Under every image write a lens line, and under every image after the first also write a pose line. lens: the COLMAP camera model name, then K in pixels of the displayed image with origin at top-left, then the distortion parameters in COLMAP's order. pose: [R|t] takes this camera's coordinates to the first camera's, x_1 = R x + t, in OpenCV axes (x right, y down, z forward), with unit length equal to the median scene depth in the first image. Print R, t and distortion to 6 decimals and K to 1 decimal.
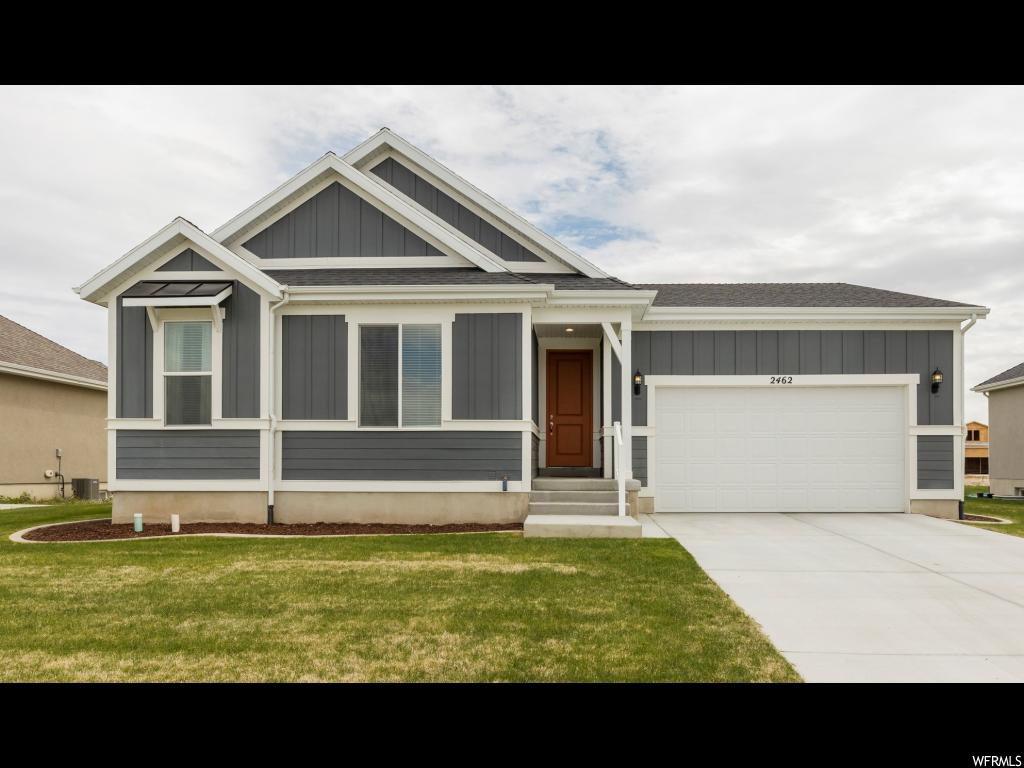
lens RADIAL K [[741.0, 0, 575.3], [0, 741.0, 450.9], [0, 0, 1]] dist [-0.002238, 0.001067]
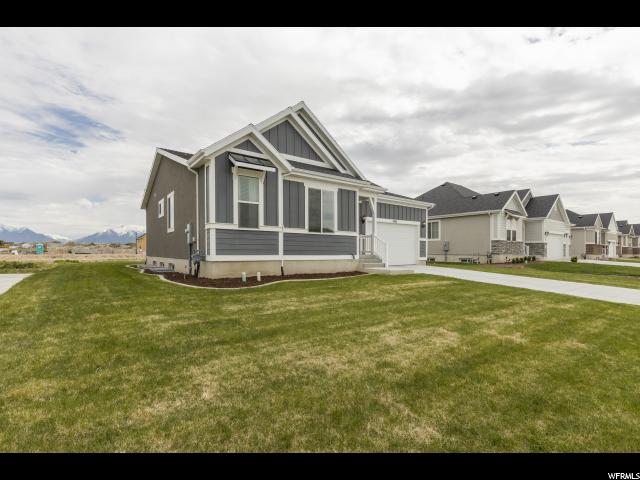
lens RADIAL K [[328.8, 0, 277.3], [0, 328.8, 246.6], [0, 0, 1]] dist [-0.001934, -0.000459]
pose [[0.799344, 0.012037, 0.600754, -0.988498], [-0.021346, 0.999737, 0.008371, 0.006377], [-0.600495, -0.019515, 0.799390, 0.235430]]
